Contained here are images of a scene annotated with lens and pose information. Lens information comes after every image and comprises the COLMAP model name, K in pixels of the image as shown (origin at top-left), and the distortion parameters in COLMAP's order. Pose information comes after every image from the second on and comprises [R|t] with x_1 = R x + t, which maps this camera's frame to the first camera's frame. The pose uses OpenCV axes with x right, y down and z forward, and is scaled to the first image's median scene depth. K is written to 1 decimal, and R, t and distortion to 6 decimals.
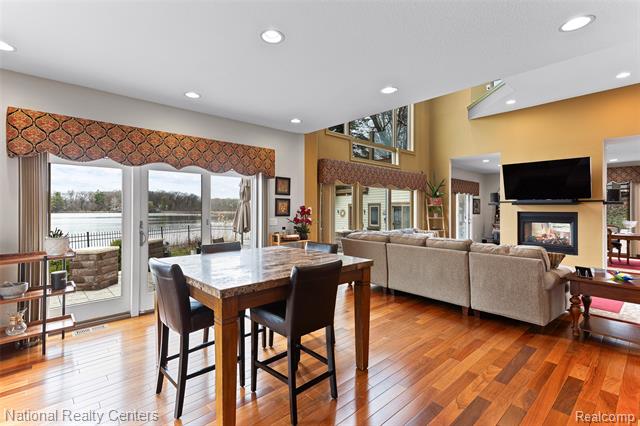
lens RADIAL K [[301.0, 0, 320.0], [0, 301.0, 213.0], [0, 0, 1]] dist [0.001362, 0.000173]
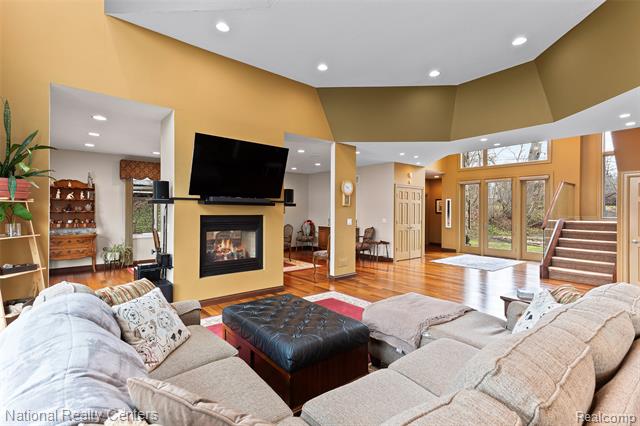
lens RADIAL K [[301.0, 0, 320.0], [0, 301.0, 213.0], [0, 0, 1]] dist [0.001362, 0.000173]
pose [[0.050221, -0.005076, 0.998725, 0.071247], [0.007616, 0.999960, 0.004700, -0.010129], [-0.998709, 0.007371, 0.050258, 0.736632]]
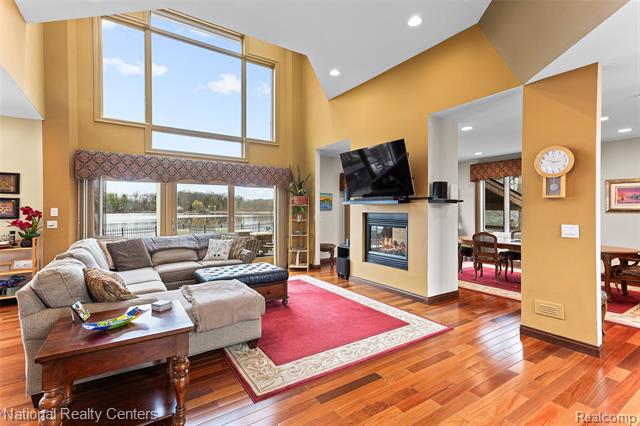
lens RADIAL K [[301.0, 0, 320.0], [0, 301.0, 213.0], [0, 0, 1]] dist [0.001362, 0.000173]
pose [[0.986630, 0.001305, -0.162969, 0.676735], [-0.001420, 0.999999, -0.000587, -0.003877], [0.162968, 0.000810, 0.986631, 0.221495]]
